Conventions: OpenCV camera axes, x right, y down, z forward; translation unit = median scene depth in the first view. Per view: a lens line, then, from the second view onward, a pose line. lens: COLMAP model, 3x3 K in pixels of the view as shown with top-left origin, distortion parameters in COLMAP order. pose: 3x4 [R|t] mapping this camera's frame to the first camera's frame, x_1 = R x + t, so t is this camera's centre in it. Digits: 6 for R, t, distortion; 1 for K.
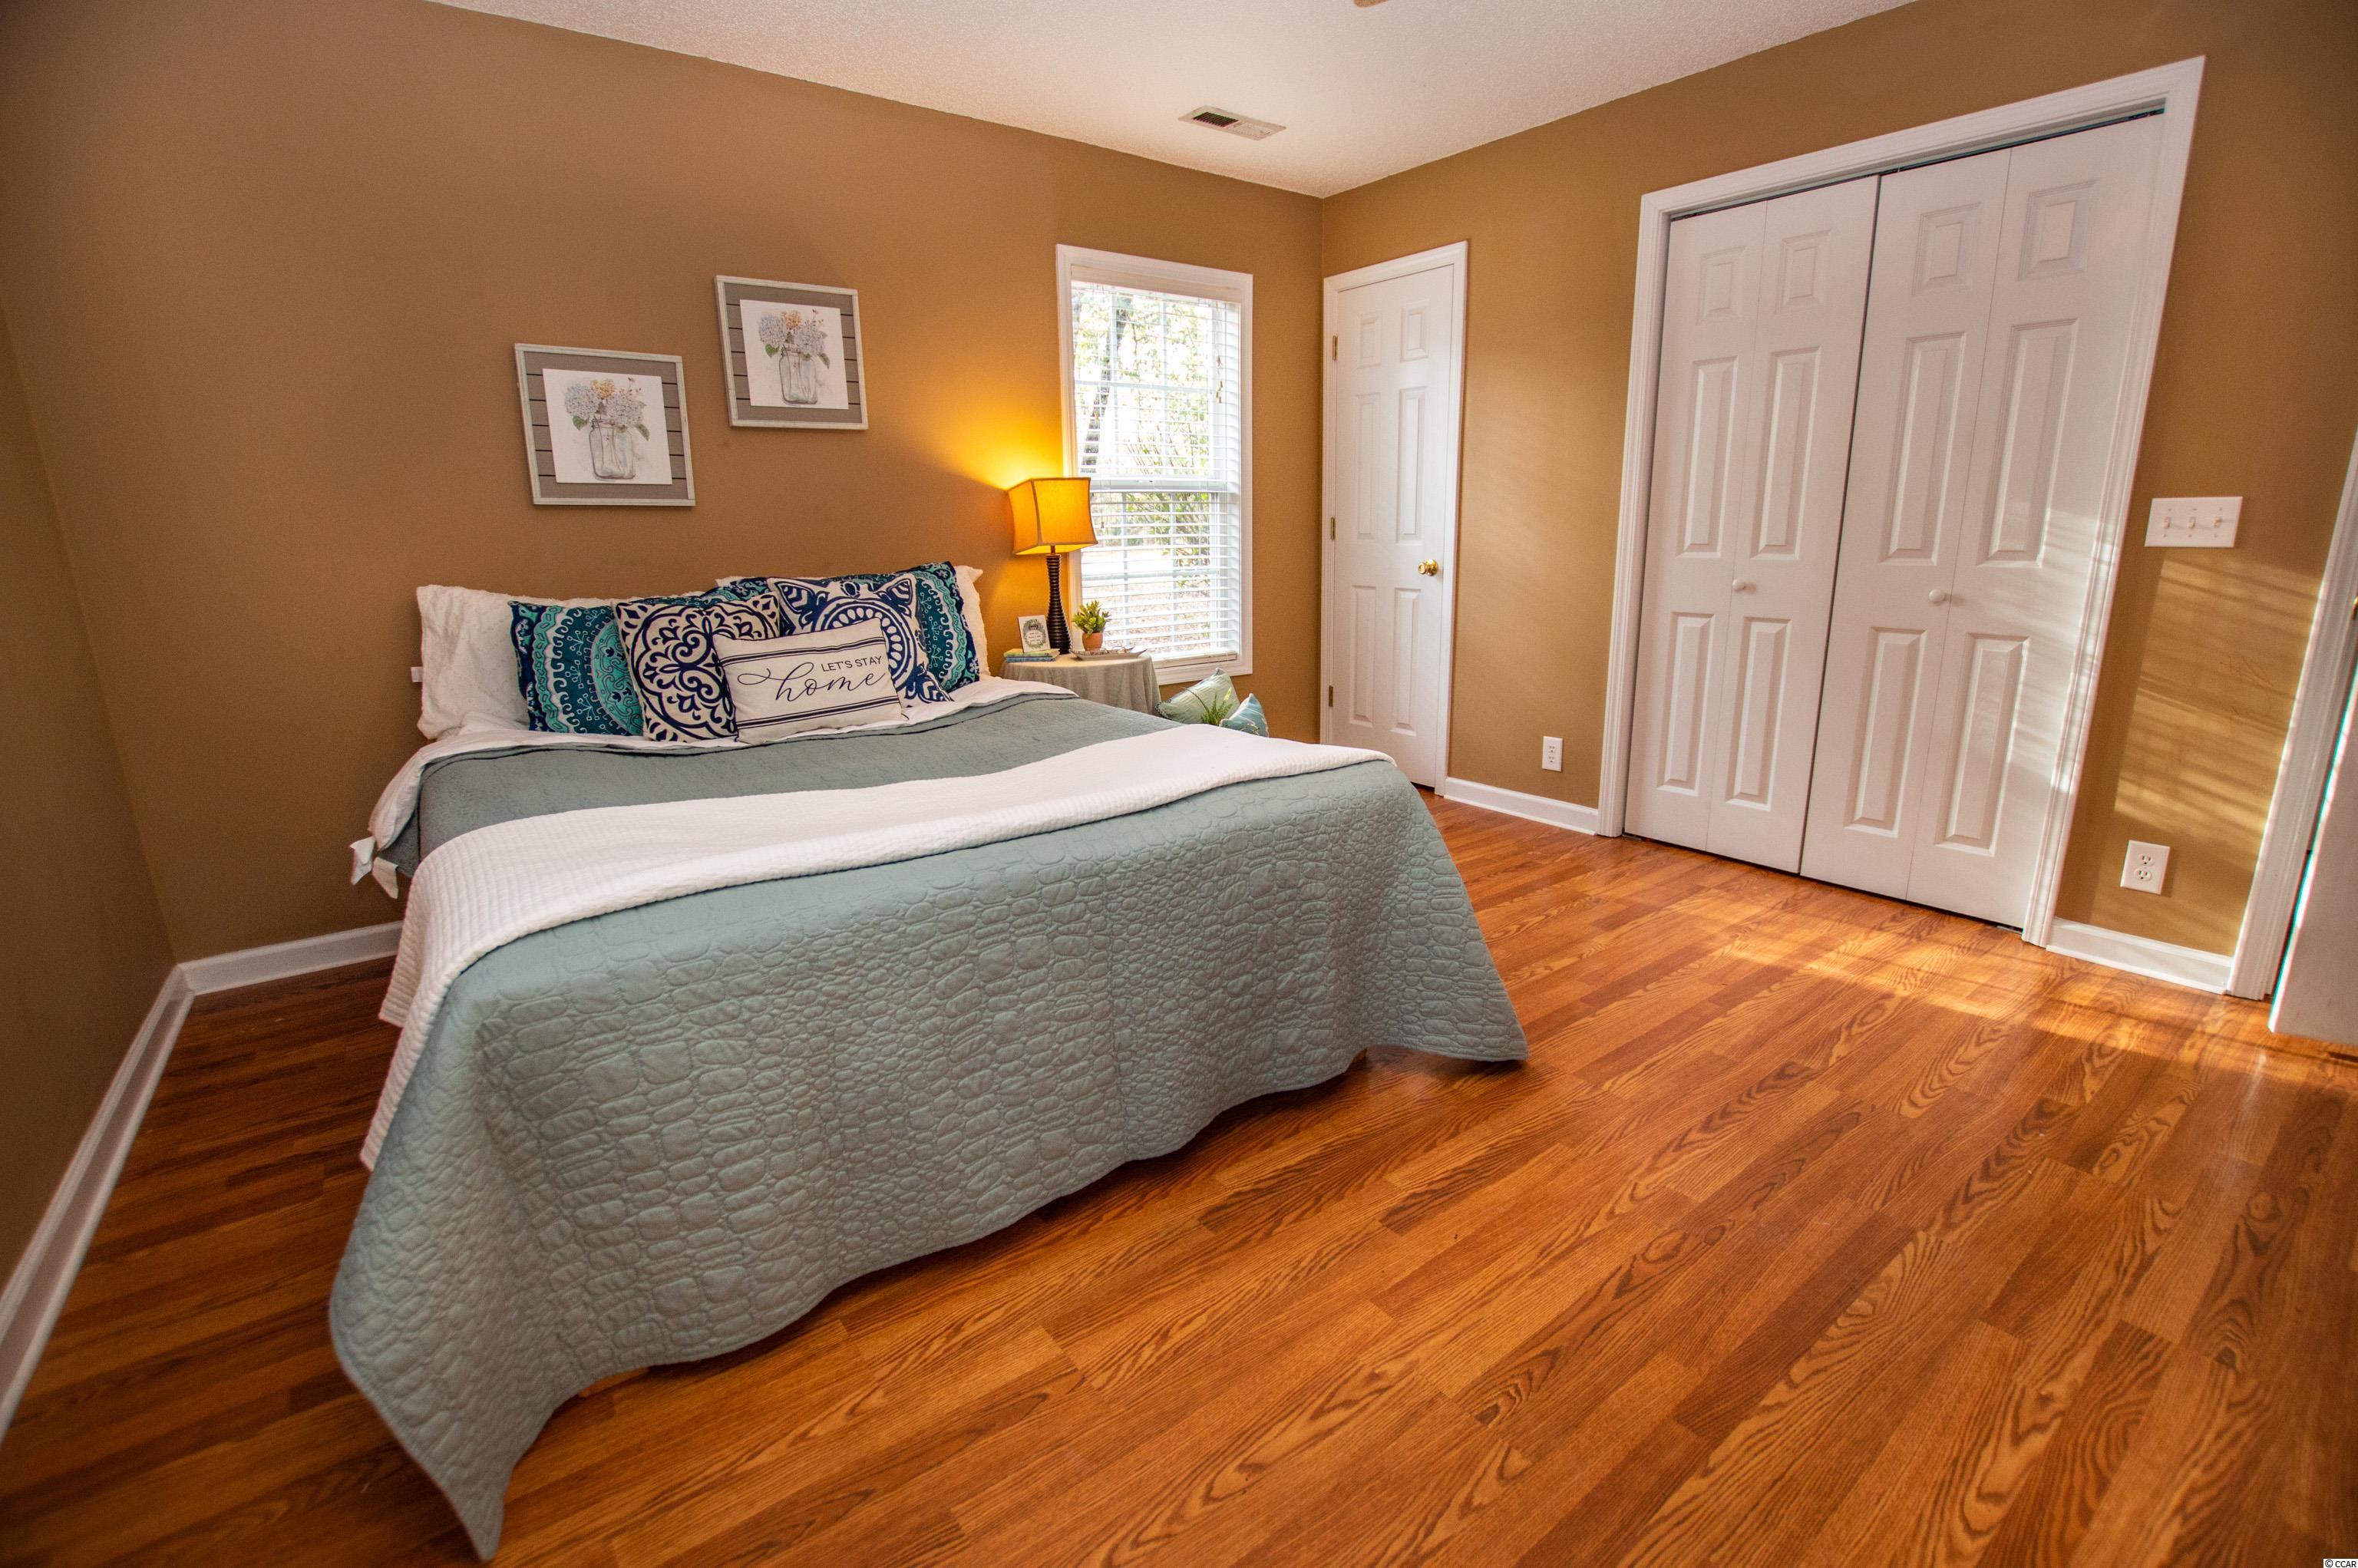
lens RADIAL K [[1050.2, 0, 1186.4], [0, 1050.2, 782.1], [0, 0, 1]] dist [-0.032459, 0.004226]
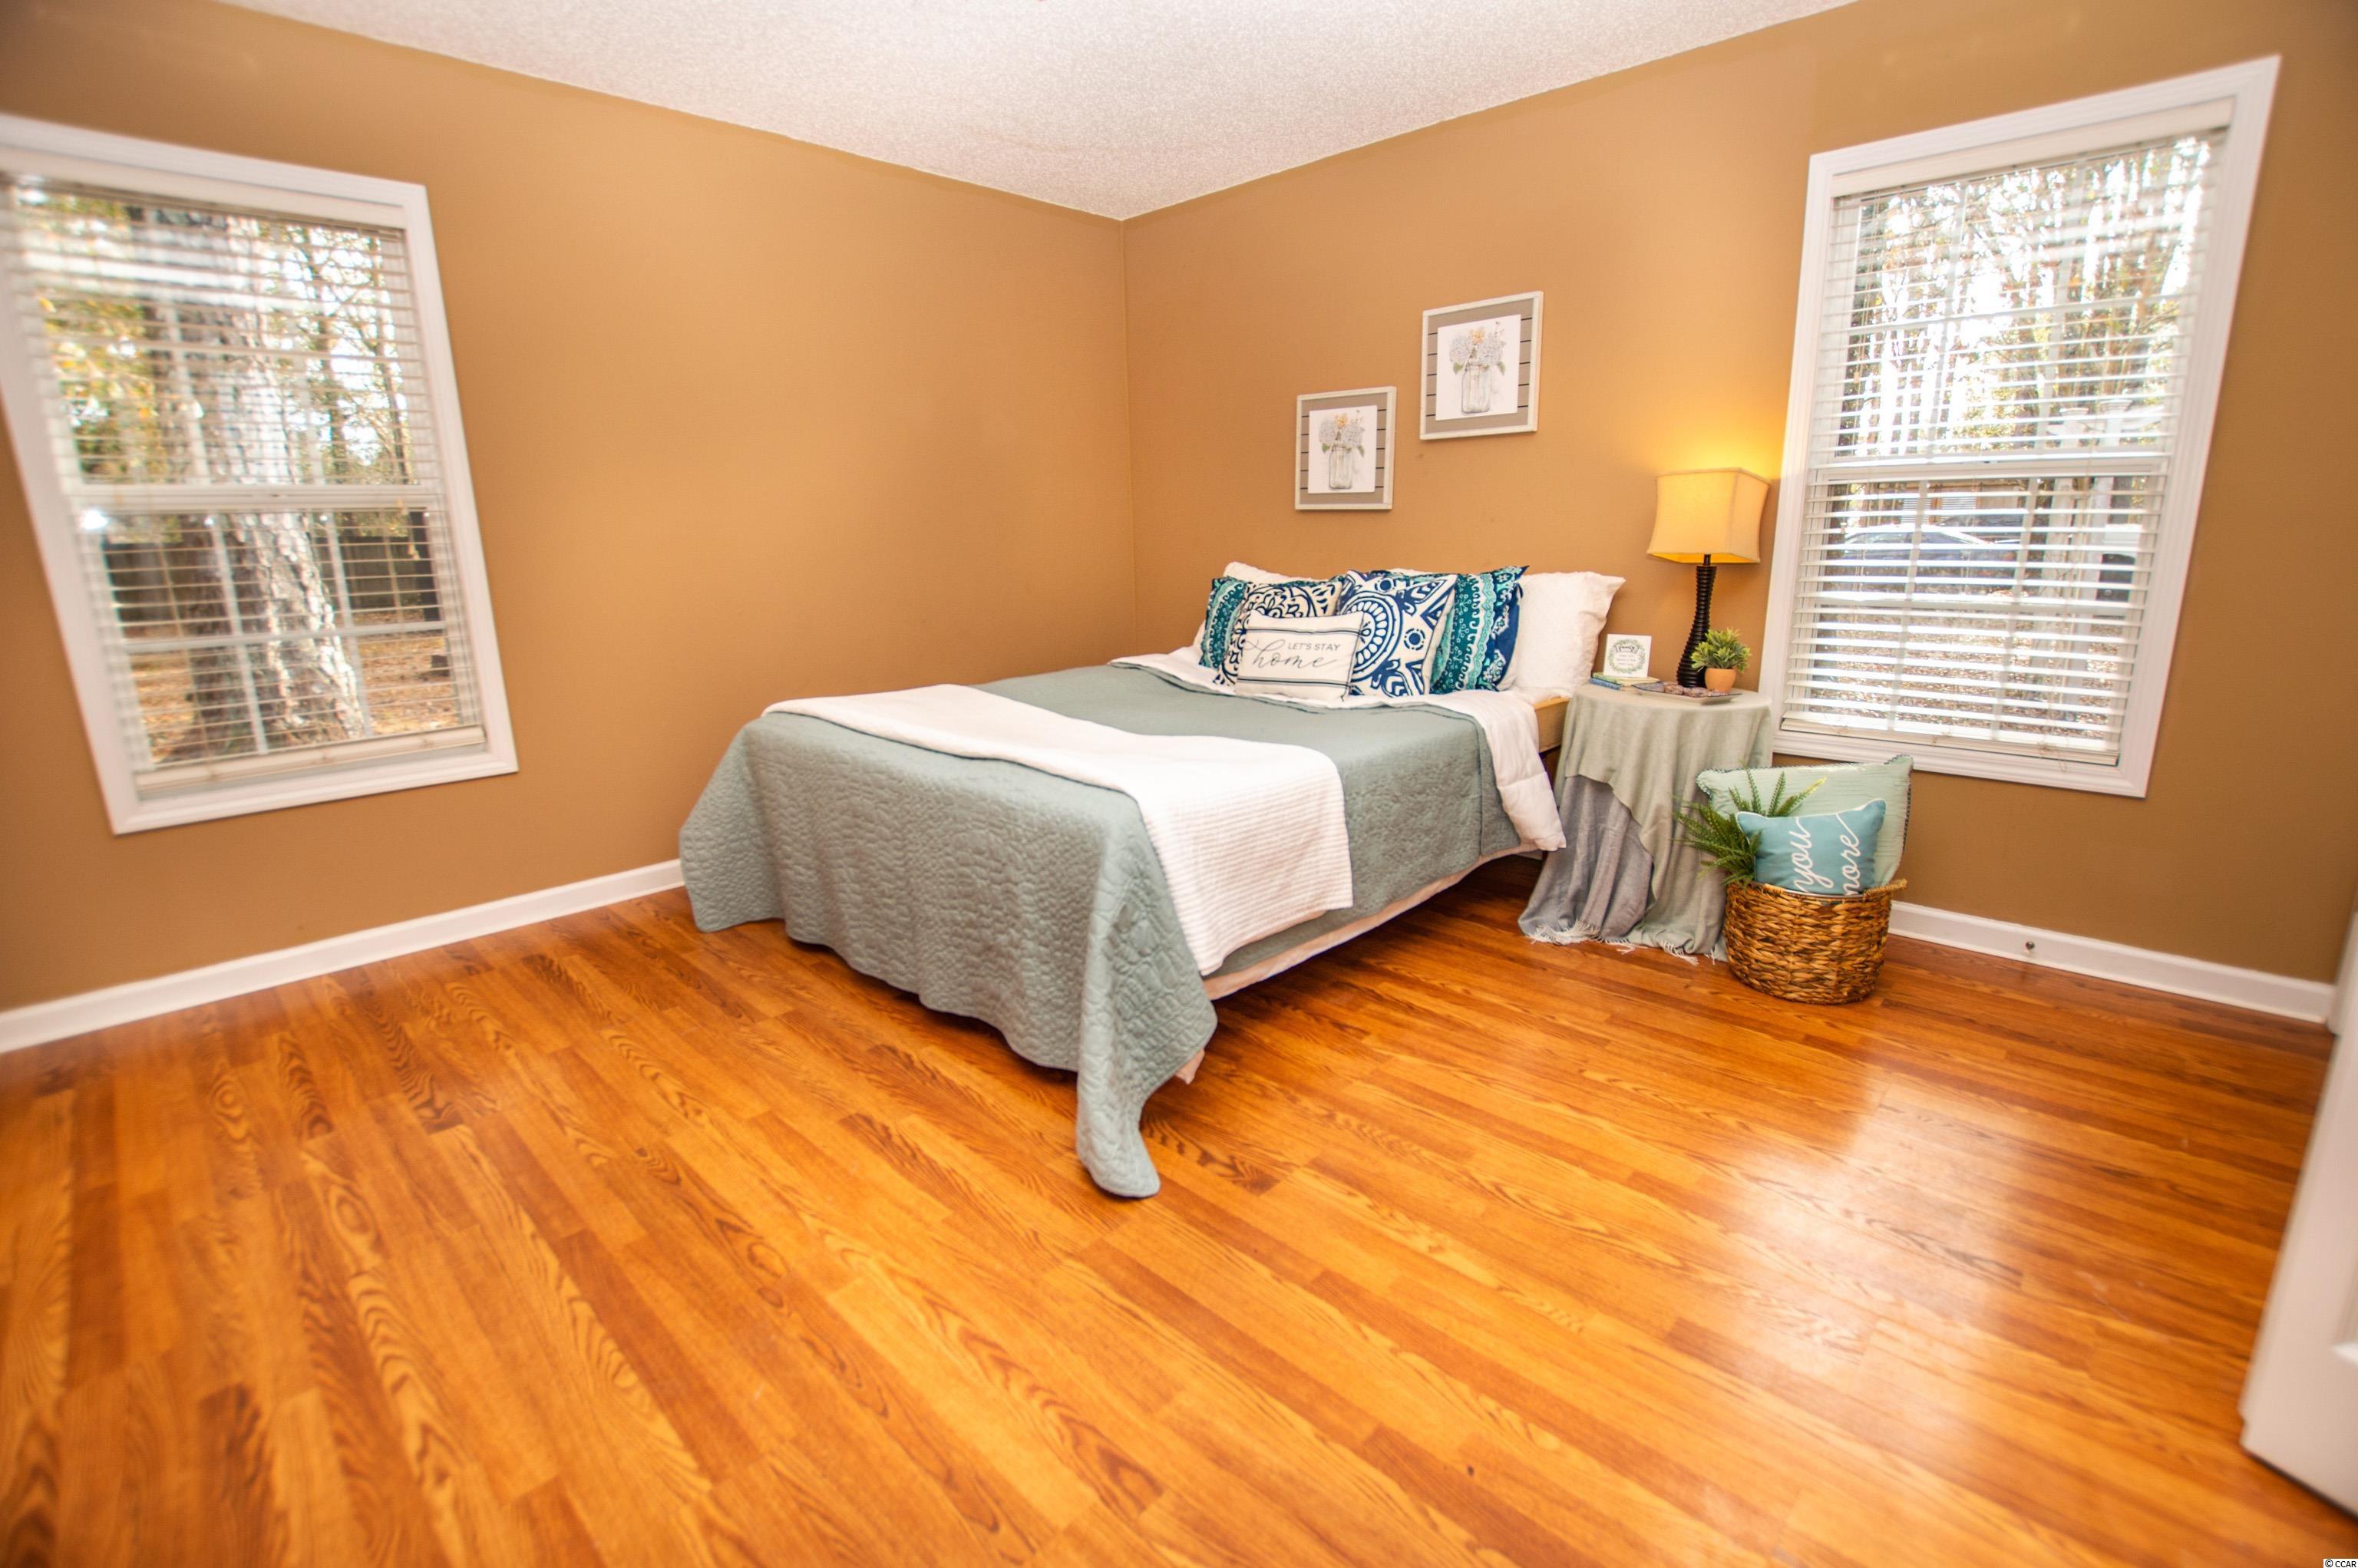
lens RADIAL K [[1050.2, 0, 1186.4], [0, 1050.2, 782.1], [0, 0, 1]] dist [-0.032459, 0.004226]
pose [[0.158488, 0.242254, -0.957181, 0.825092], [-0.224001, 0.952978, 0.204100, -0.178159], [0.961616, 0.182062, 0.205301, 0.653391]]
